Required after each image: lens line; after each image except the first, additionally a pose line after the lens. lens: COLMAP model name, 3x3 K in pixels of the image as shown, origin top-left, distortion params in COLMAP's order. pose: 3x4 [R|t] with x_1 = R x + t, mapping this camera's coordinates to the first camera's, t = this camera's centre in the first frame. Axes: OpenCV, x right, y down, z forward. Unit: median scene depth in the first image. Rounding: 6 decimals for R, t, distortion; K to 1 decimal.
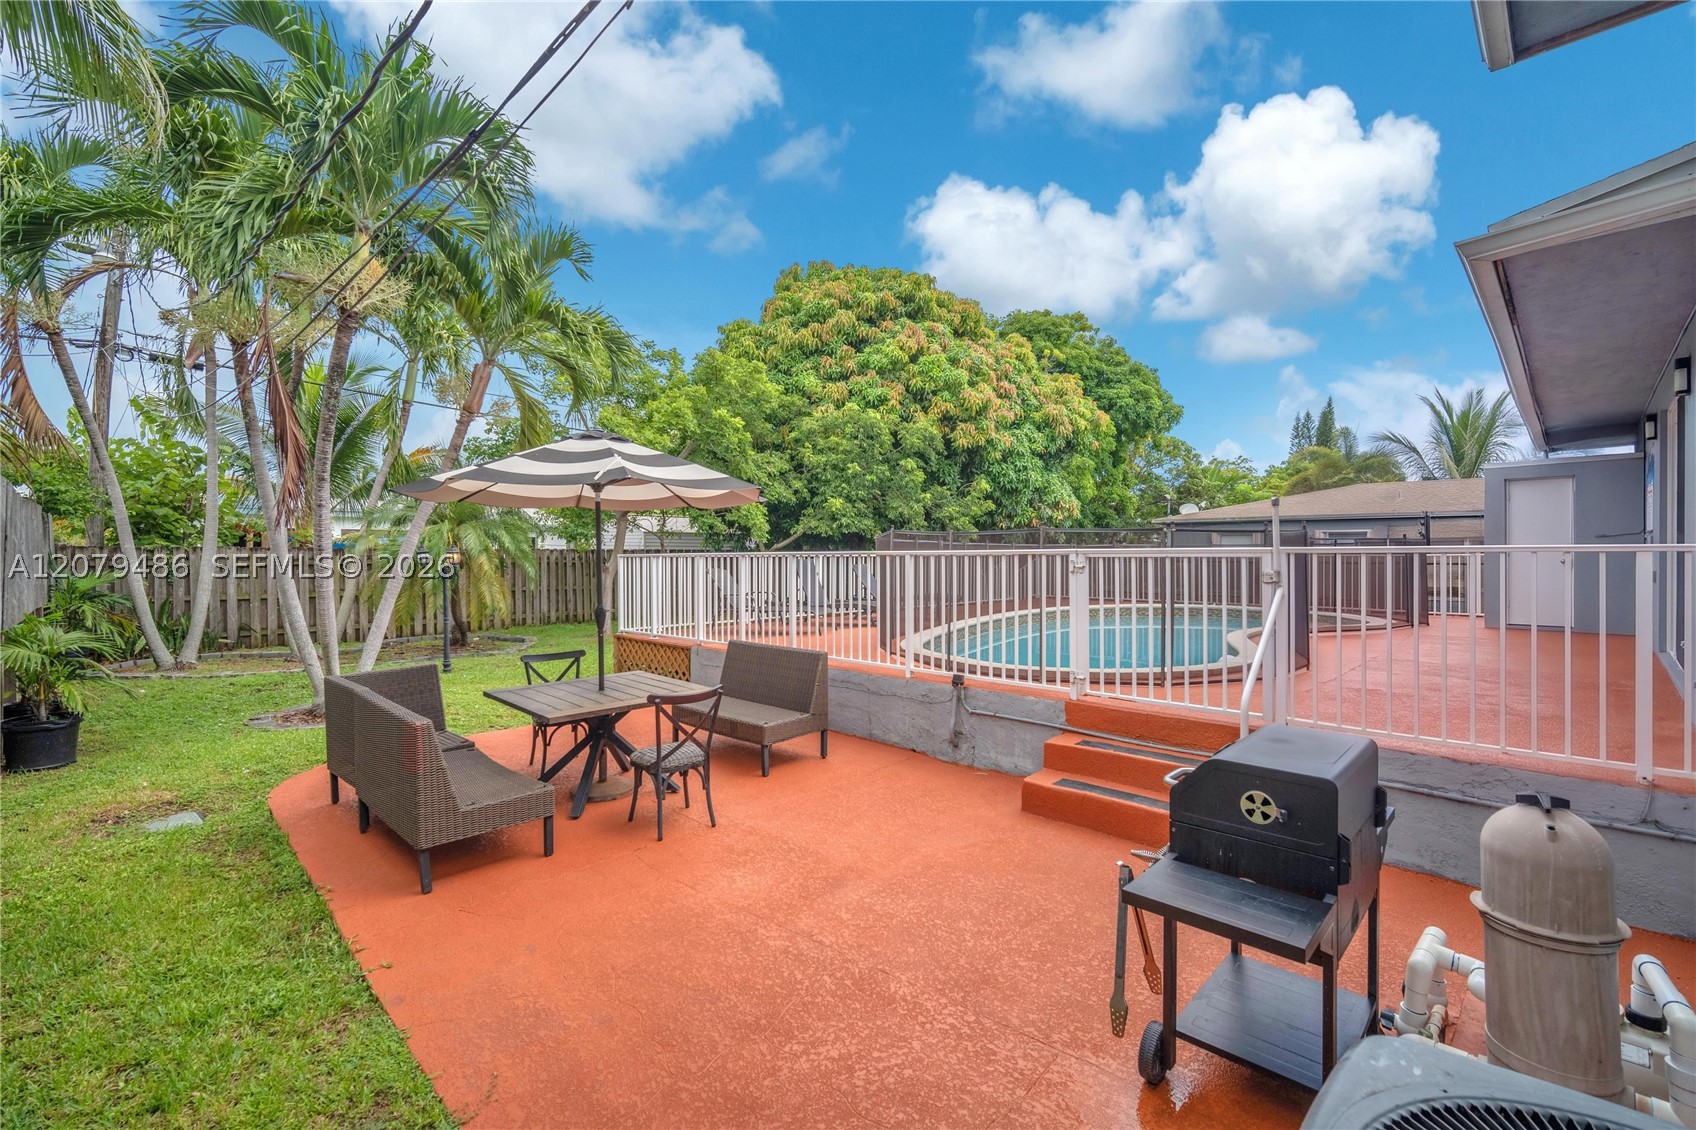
lens RADIAL K [[725.1, 0, 854.5], [0, 725.1, 555.1], [0, 0, 1]] dist [-0.011522, 0.000152]
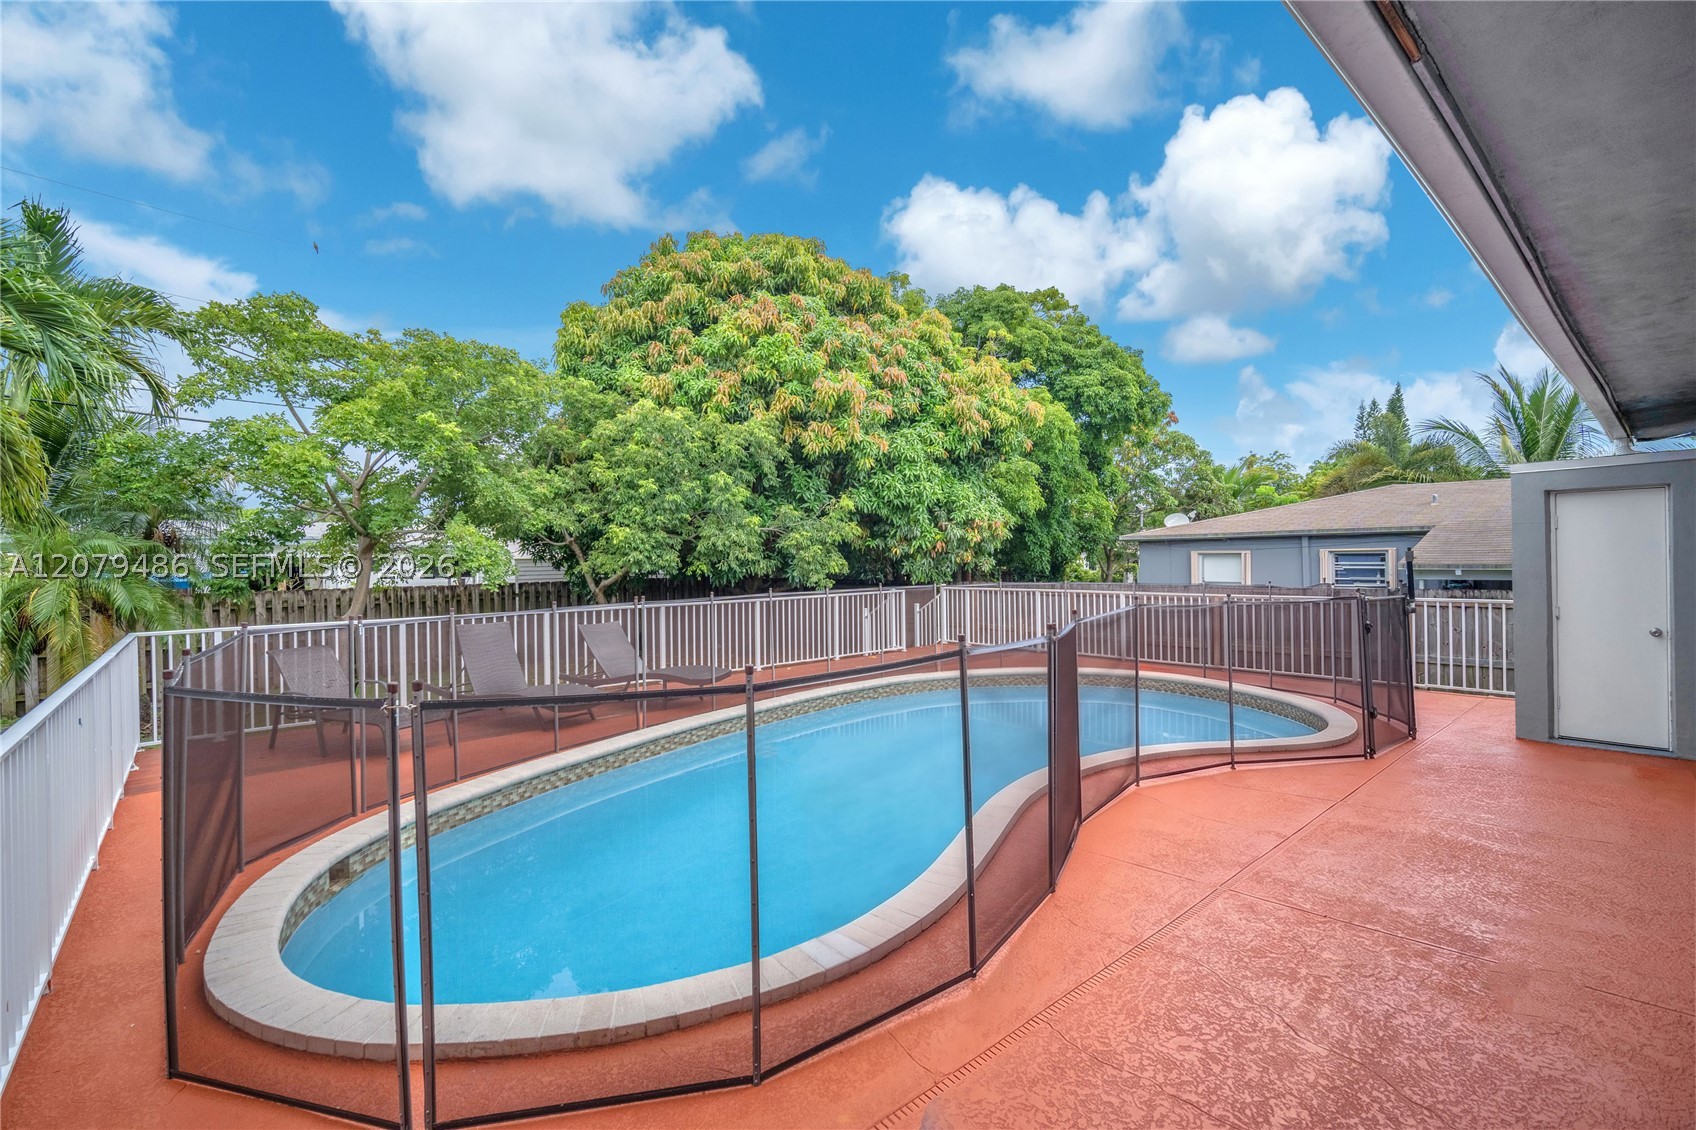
lens RADIAL K [[740.9, 0, 848.1], [0, 740.9, 556.1], [0, 0, 1]] dist [-0.007880, -0.000092]
pose [[0.997528, -0.014098, -0.068846, 0.205905], [0.013682, 0.999885, -0.006511, -0.031005], [0.068930, 0.005553, 0.997606, 0.196899]]
